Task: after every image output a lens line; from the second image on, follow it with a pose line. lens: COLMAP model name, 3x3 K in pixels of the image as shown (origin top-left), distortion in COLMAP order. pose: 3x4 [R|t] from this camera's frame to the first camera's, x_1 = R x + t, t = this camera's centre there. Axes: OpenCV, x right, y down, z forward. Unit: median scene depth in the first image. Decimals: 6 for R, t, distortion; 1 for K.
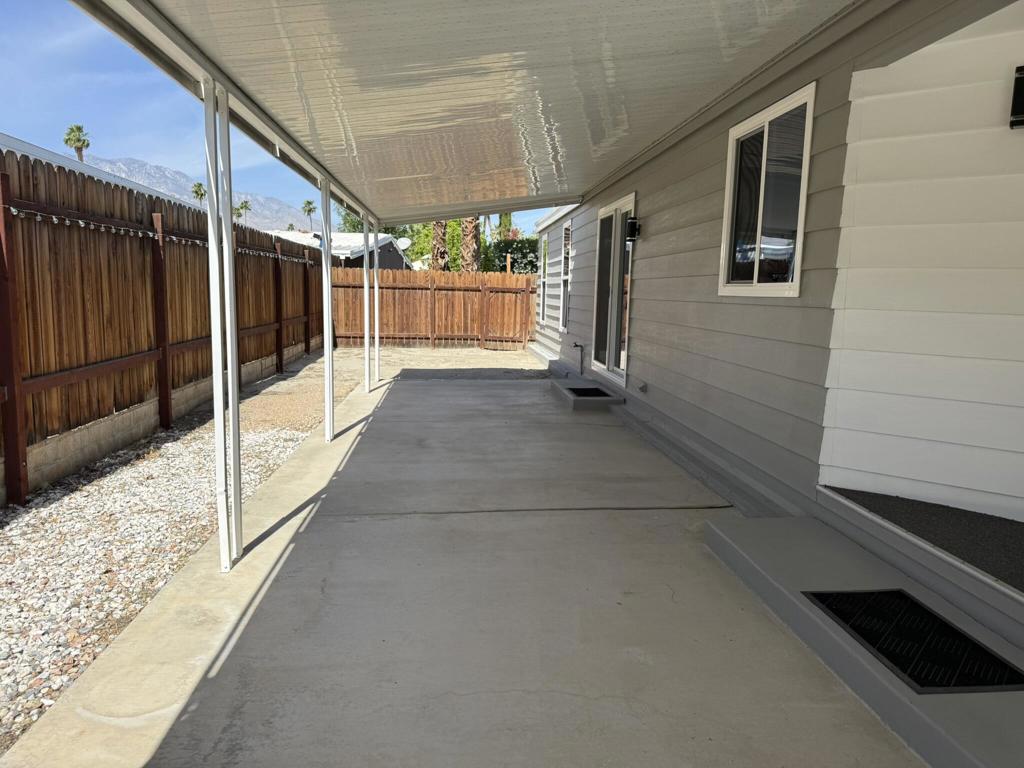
lens RADIAL K [[728.1, 0, 512.7], [0, 728.1, 388.8], [0, 0, 1]] dist [-0.006759, -0.004184]
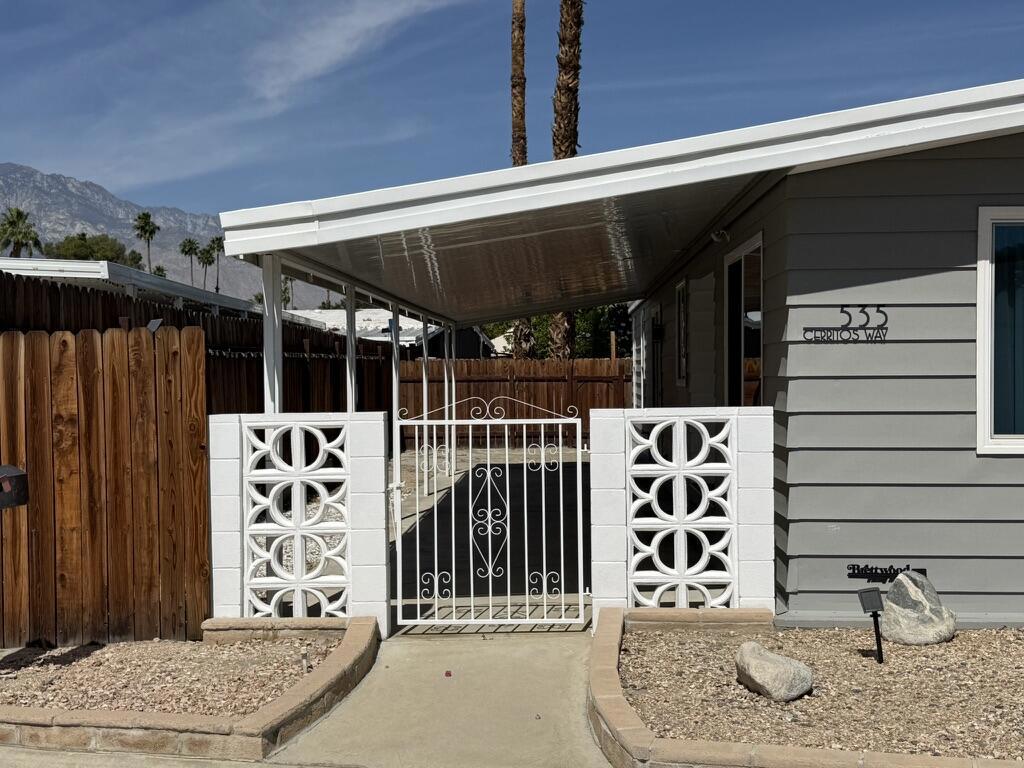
lens RADIAL K [[1372.6, 0, 513.0], [0, 1372.6, 388.9], [0, 0, 1]] dist [0.124224, -0.038179]
pose [[0.991680, -0.030381, -0.125092, 0.098195], [0.014787, 0.992203, -0.123755, 0.078153], [0.127876, 0.120875, 0.984397, -0.631017]]
